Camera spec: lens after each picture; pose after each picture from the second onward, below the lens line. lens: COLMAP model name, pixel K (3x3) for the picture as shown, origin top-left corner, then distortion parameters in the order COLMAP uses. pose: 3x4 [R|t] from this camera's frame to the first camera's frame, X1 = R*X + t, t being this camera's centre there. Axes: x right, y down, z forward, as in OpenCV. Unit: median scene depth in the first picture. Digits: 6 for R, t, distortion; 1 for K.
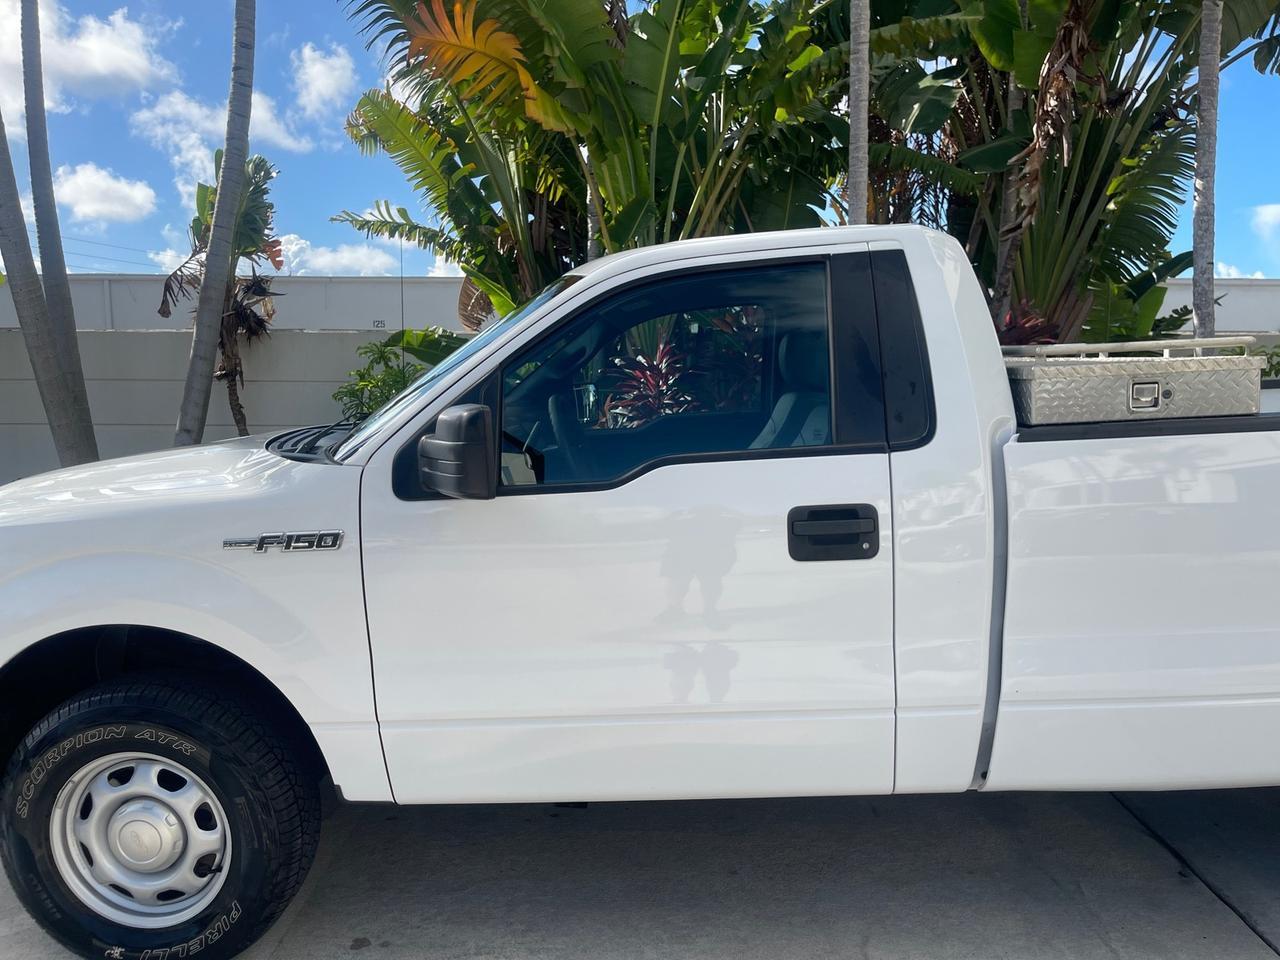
lens RADIAL K [[973.0, 0, 637.4], [0, 973.0, 483.8], [0, 0, 1]] dist [0.070841, -0.096788]
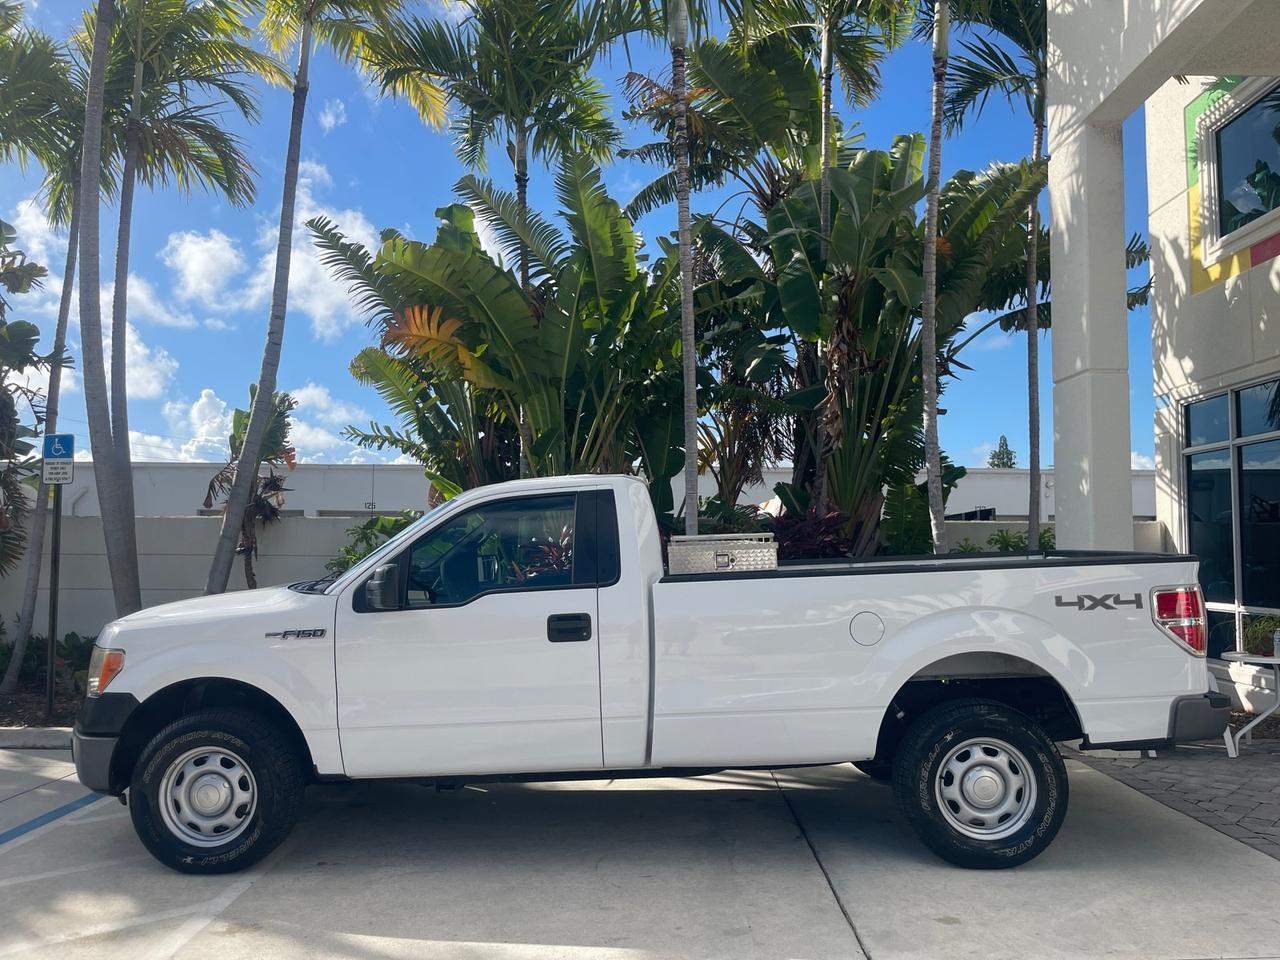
lens RADIAL K [[969.9, 0, 639.0], [0, 969.9, 481.9], [0, 0, 1]] dist [0.071622, -0.103844]
pose [[0.999949, 0.004081, 0.009255, 0.236609], [-0.002334, 0.983384, -0.181522, 0.086095], [-0.009842, 0.181491, 0.983343, -0.760549]]
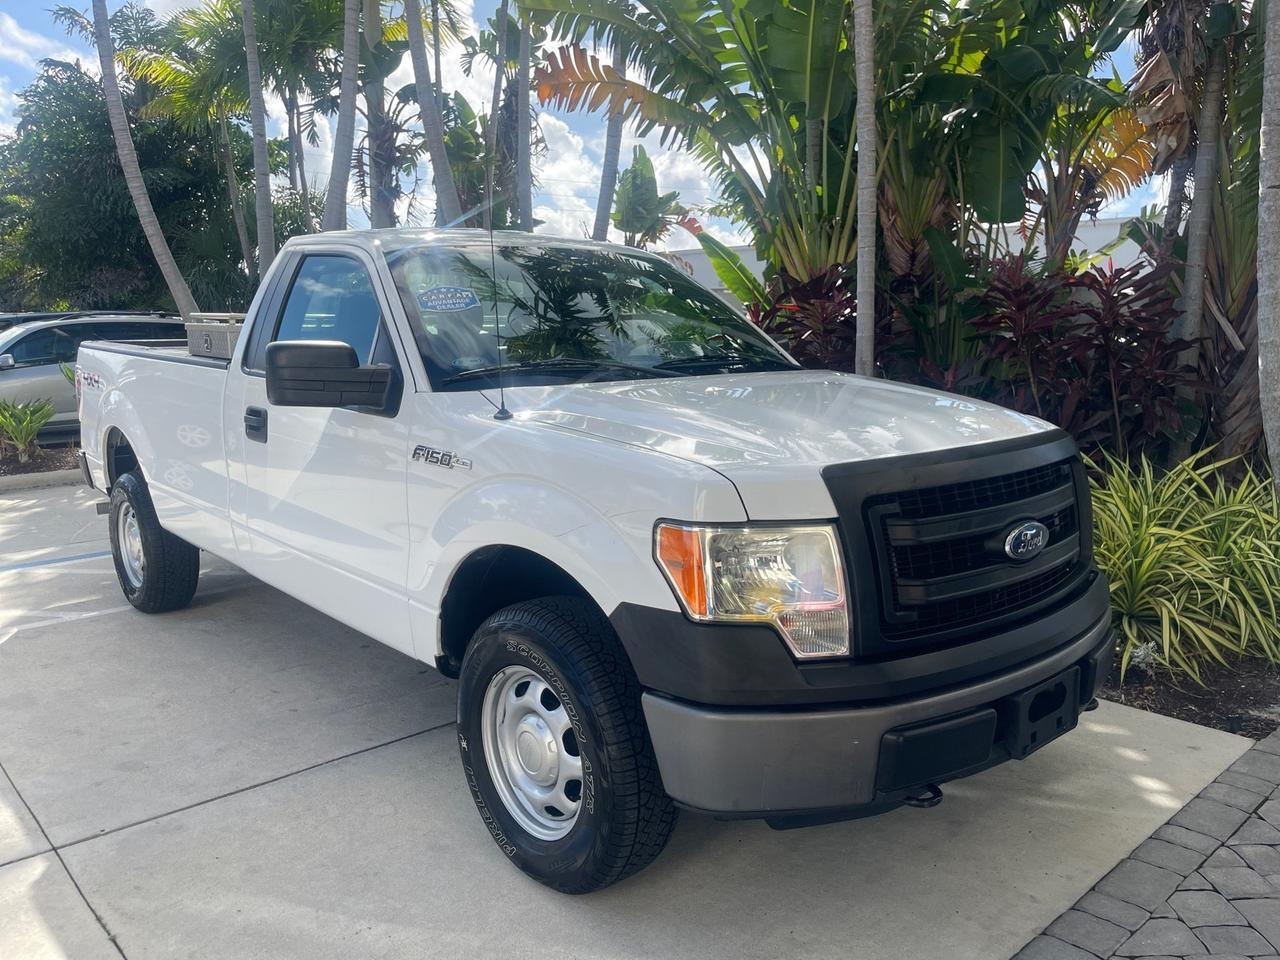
lens RADIAL K [[969.9, 0, 639.0], [0, 969.9, 481.9], [0, 0, 1]] dist [0.071622, -0.103844]
pose [[0.685631, 0.118885, -0.718175, 1.510455], [-0.081651, 0.992908, 0.086412, -0.038117], [0.723355, -0.000607, 0.690476, 0.203742]]
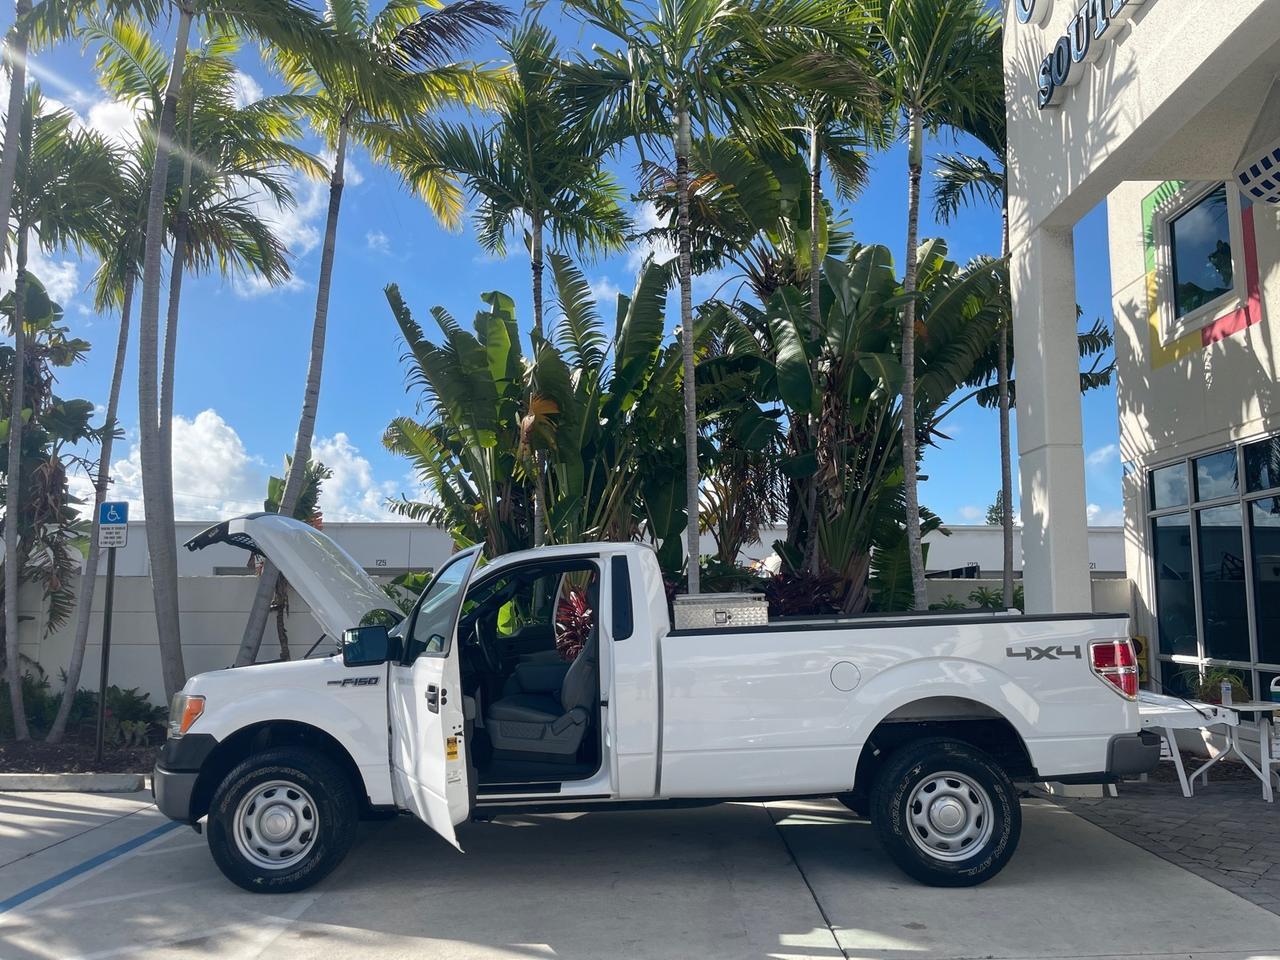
lens RADIAL K [[966.9, 0, 640.4], [0, 966.9, 485.8], [0, 0, 1]] dist [0.072282, -0.100663]
pose [[0.999958, 0.002629, 0.008769, 0.219648], [-0.000523, 0.972718, -0.231988, 0.106630], [-0.009139, 0.231974, 0.972679, -1.009208]]
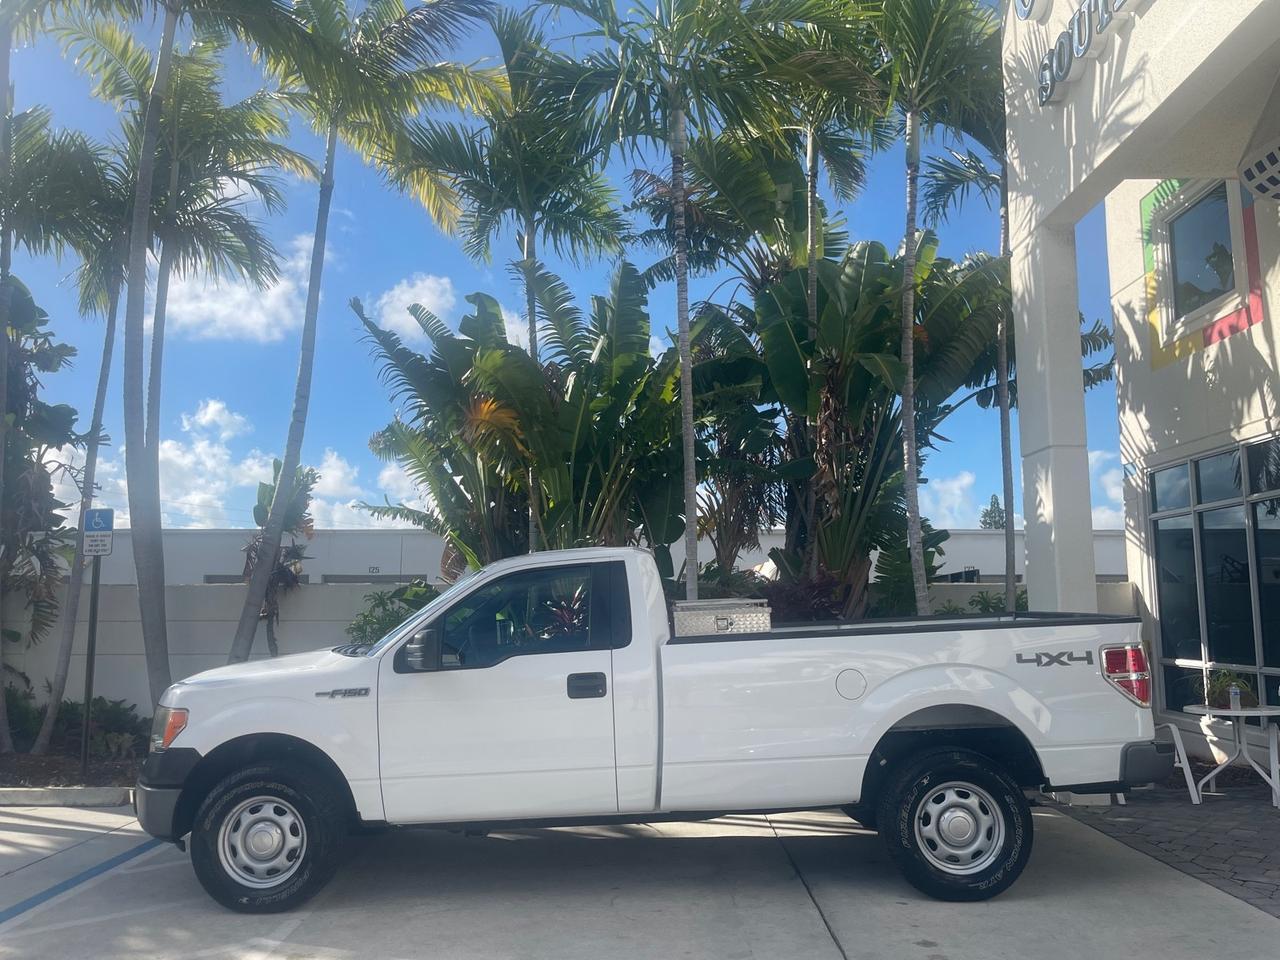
lens RADIAL K [[966.9, 0, 640.4], [0, 966.9, 485.8], [0, 0, 1]] dist [0.072282, -0.100663]
pose [[0.999877, -0.001865, 0.015588, 0.211887], [0.005519, 0.971286, -0.237852, 0.099687], [-0.014697, 0.237909, 0.971176, -0.957849]]
